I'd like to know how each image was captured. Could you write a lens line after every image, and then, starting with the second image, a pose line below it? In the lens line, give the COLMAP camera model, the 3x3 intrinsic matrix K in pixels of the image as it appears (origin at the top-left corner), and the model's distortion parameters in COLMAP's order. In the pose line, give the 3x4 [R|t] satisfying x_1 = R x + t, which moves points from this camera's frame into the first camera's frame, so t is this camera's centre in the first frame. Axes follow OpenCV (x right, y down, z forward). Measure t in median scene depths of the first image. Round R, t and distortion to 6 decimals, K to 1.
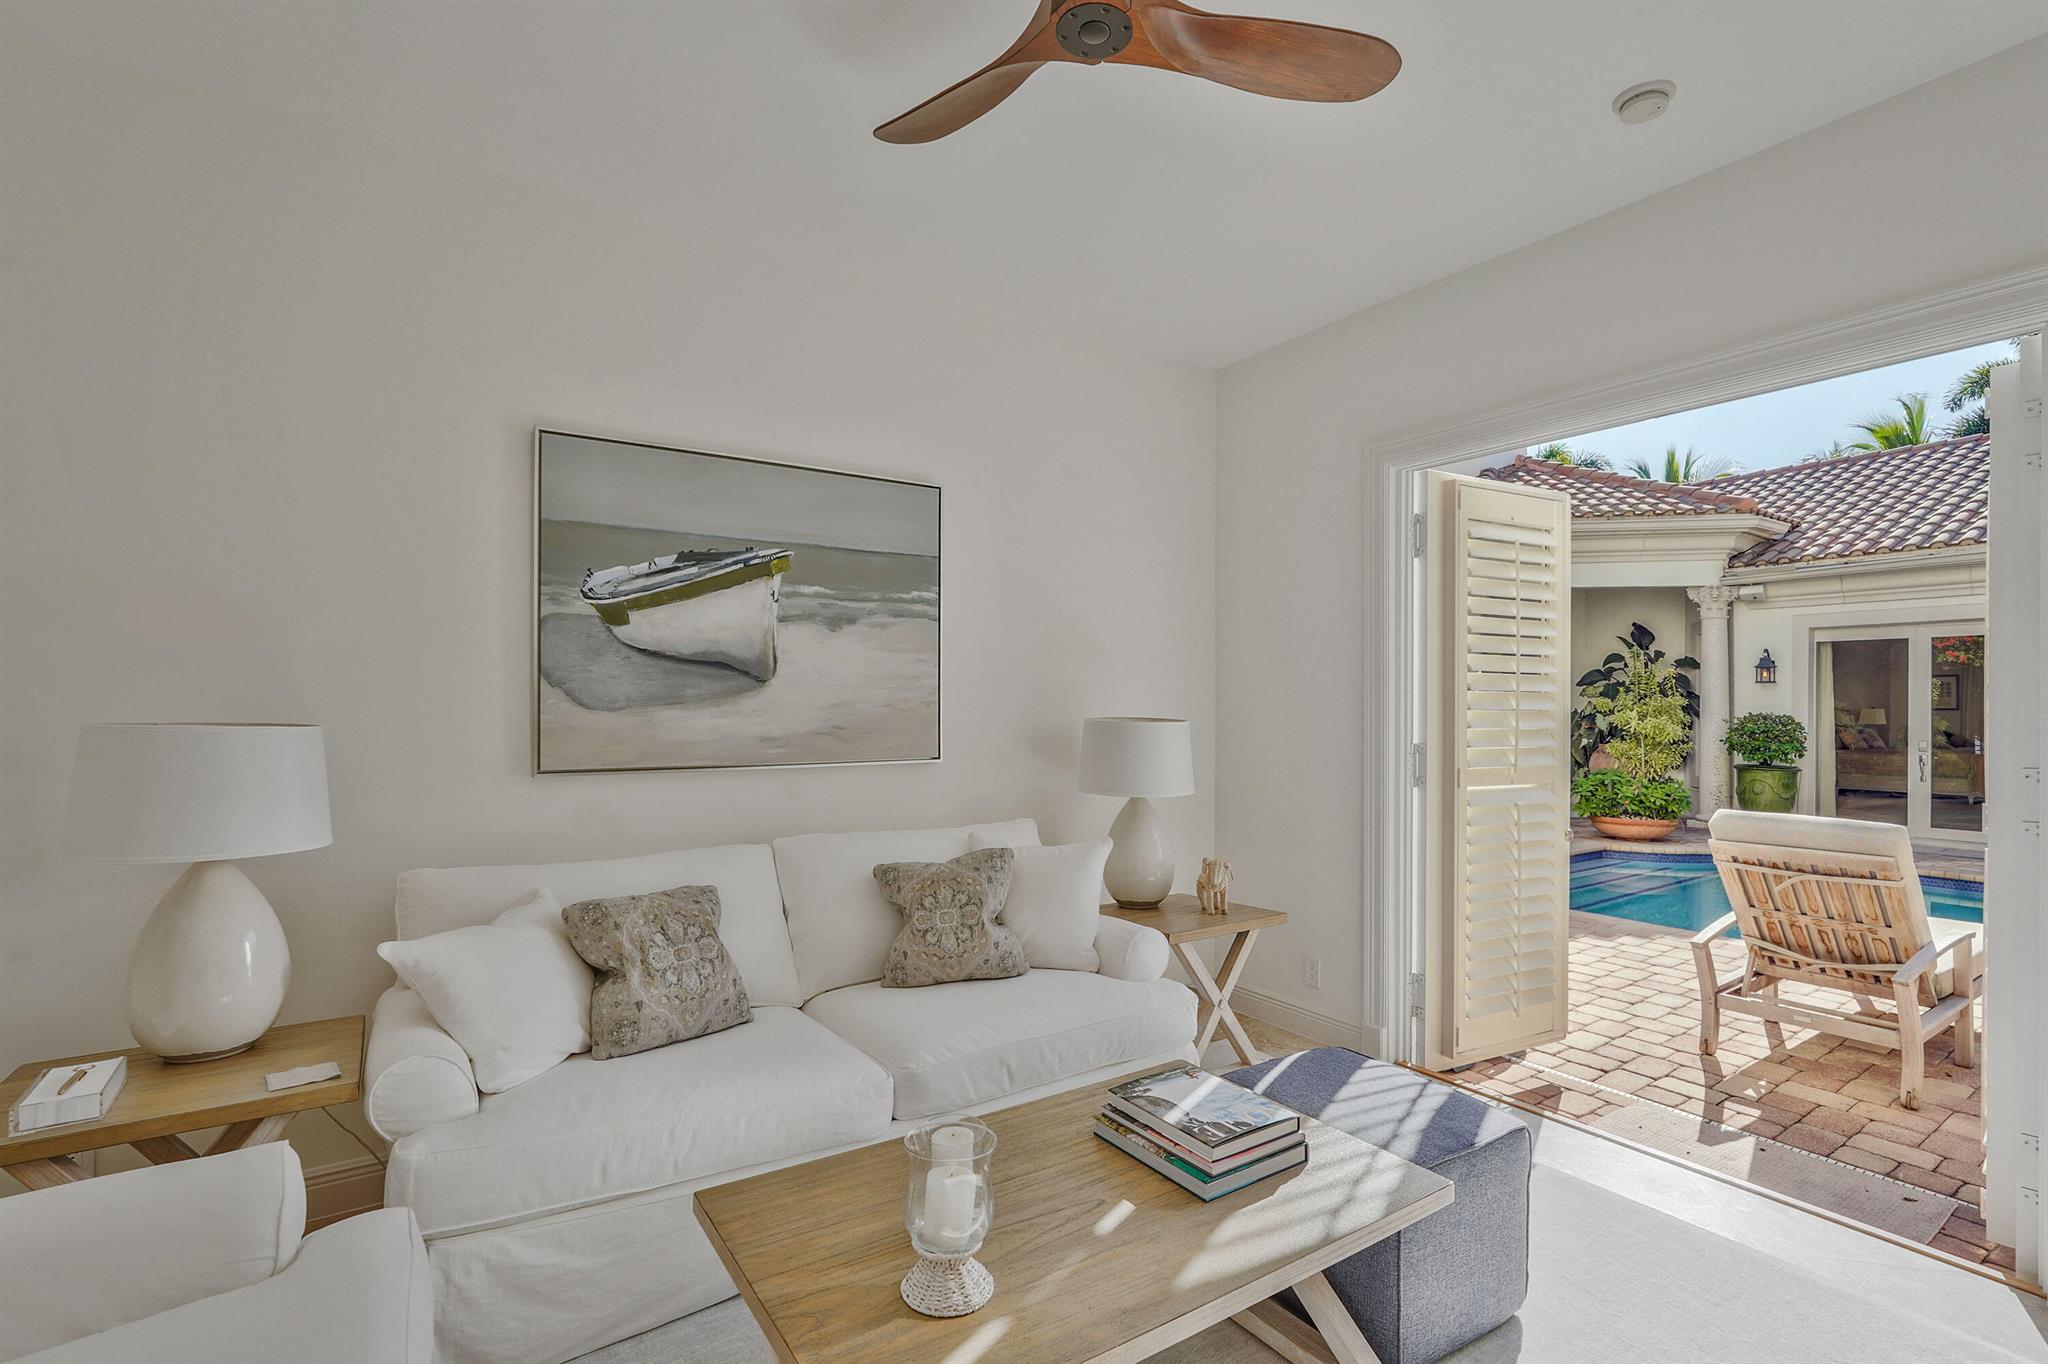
lens RADIAL K [[949.9, 0, 1053.2], [0, 949.9, 705.3], [0, 0, 1]] dist [0.000779, 0.000399]
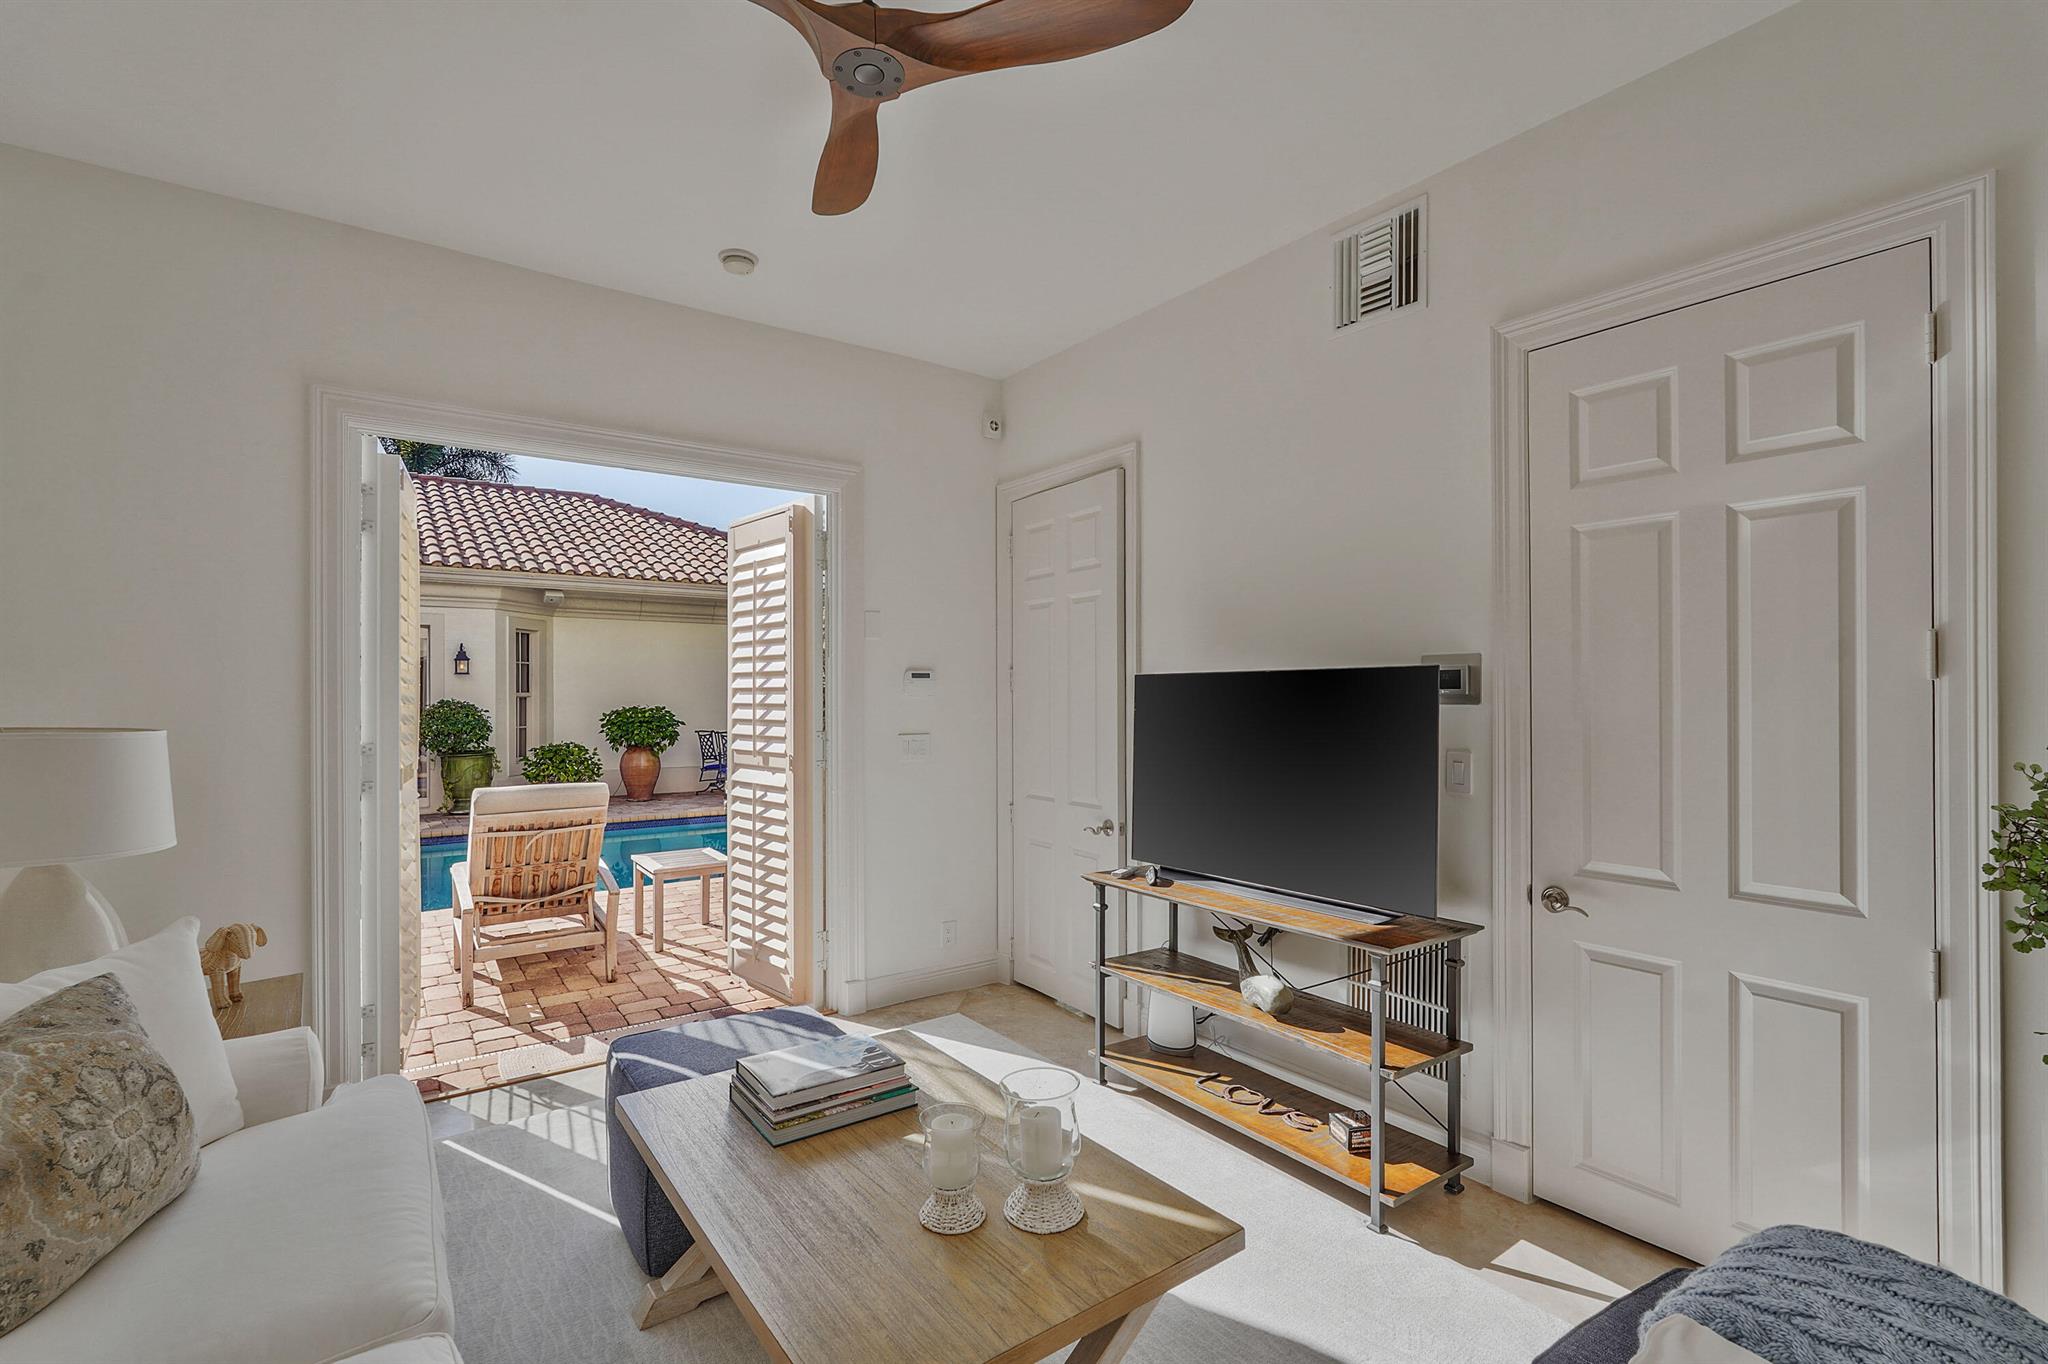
lens RADIAL K [[961.6, 0, 1020.3], [0, 961.6, 699.2], [0, 0, 1]] dist [0.002549, 0.001401]
pose [[-0.043176, -0.009185, 0.999025, -0.600043], [-0.000748, 0.999958, 0.009161, -0.006918], [-0.999067, -0.000352, -0.043181, 0.510728]]
